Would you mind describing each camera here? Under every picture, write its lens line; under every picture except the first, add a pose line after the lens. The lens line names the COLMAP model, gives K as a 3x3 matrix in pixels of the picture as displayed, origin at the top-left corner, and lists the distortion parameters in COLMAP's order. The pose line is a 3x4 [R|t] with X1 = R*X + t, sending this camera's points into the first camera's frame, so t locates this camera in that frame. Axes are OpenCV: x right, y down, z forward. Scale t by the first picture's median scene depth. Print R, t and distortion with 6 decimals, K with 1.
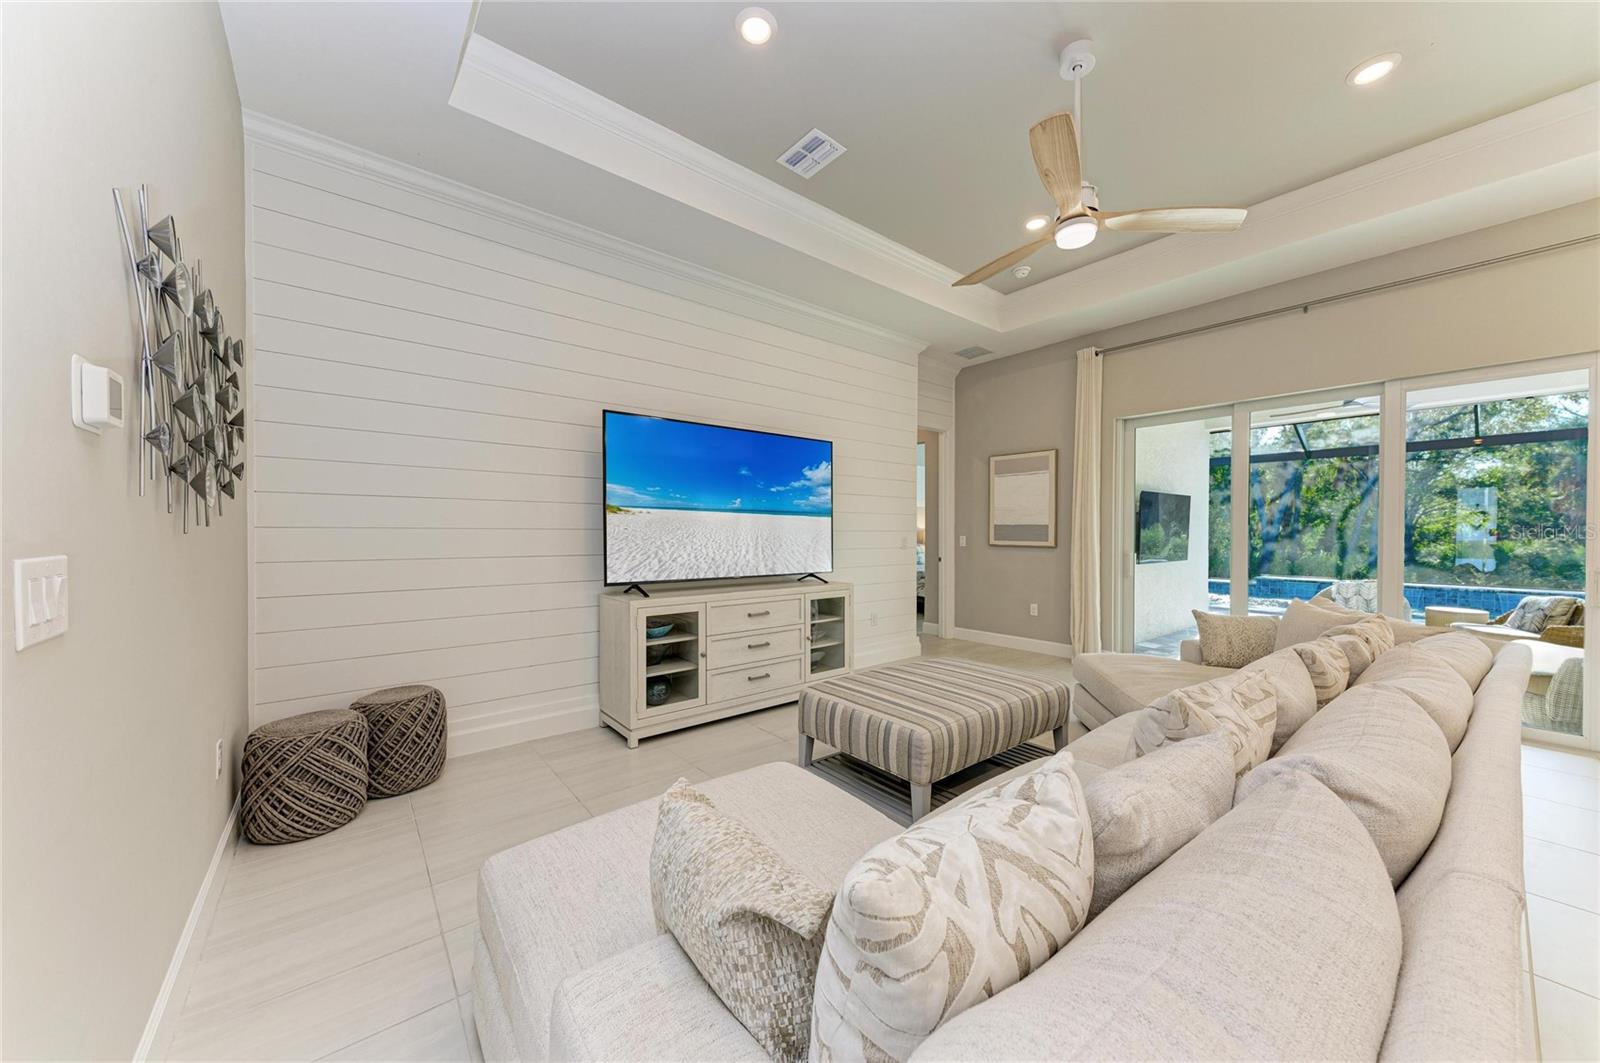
lens RADIAL K [[578.2, 0, 831.5], [0, 578.2, 537.7], [0, 0, 1]] dist [0.016502, -0.001708]
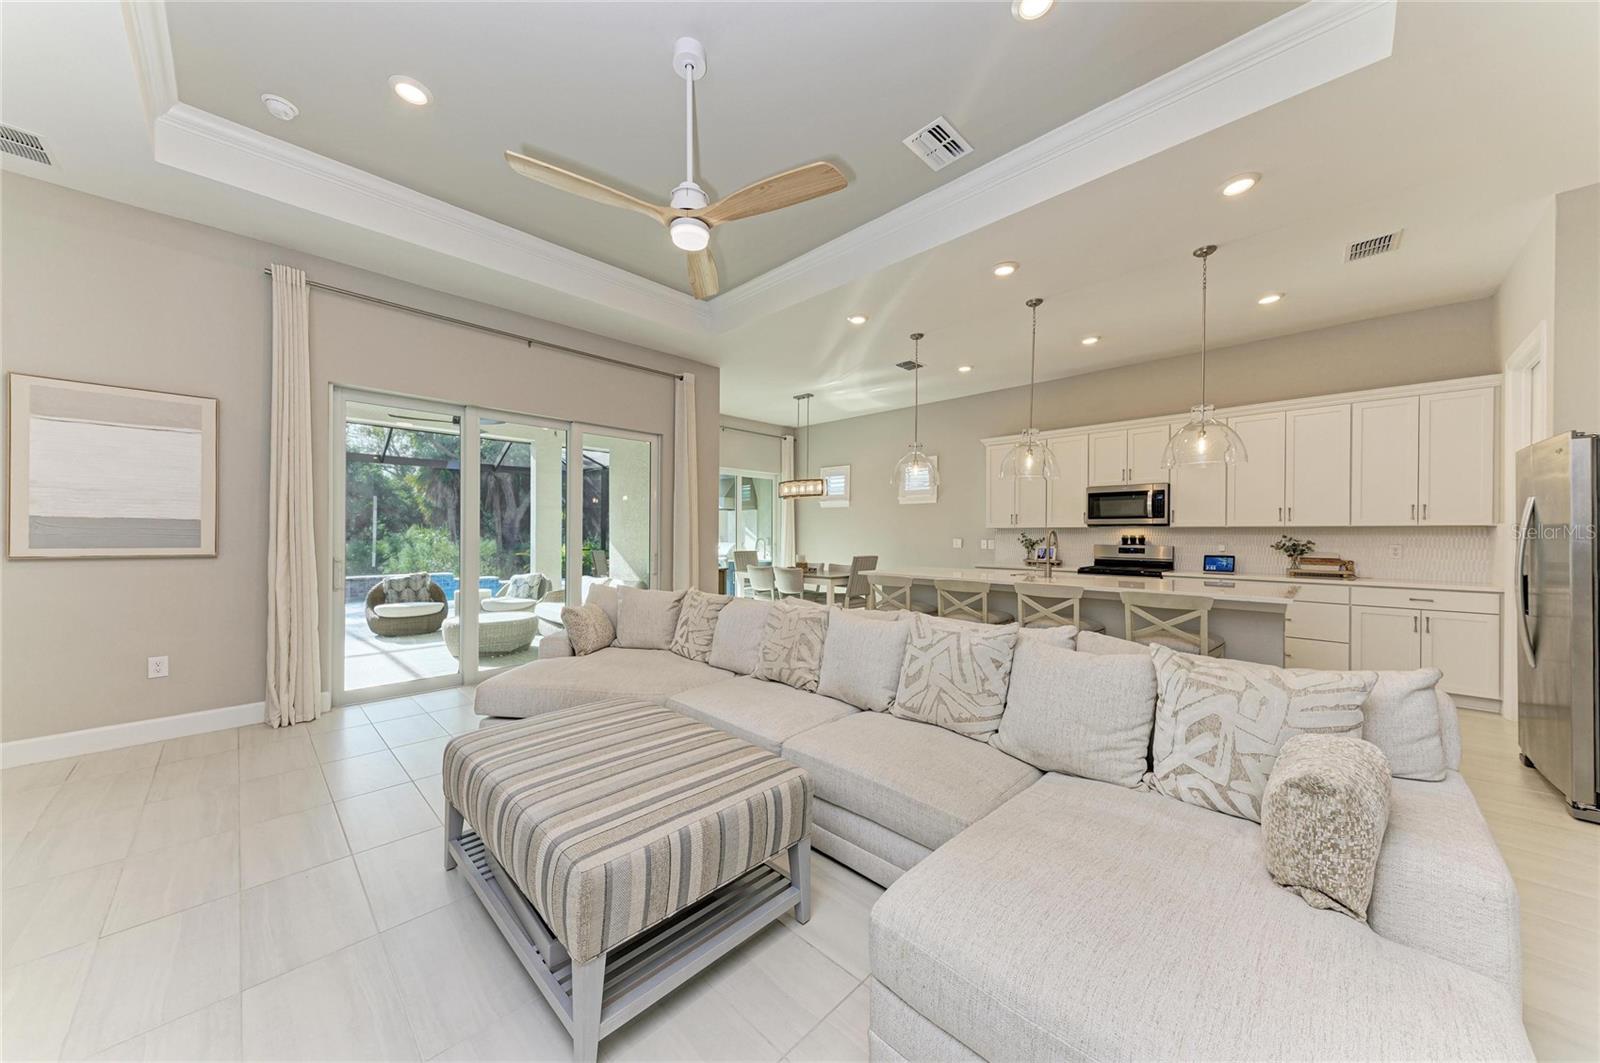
lens RADIAL K [[552.2, 0, 786.8], [0, 552.2, 530.4], [0, 0, 1]] dist [0.009129, -0.001700]
pose [[-0.071850, 0.002686, 0.997412, -0.317817], [0.007752, 0.999968, -0.002135, -0.006028], [-0.997385, 0.007578, -0.071869, 0.537507]]
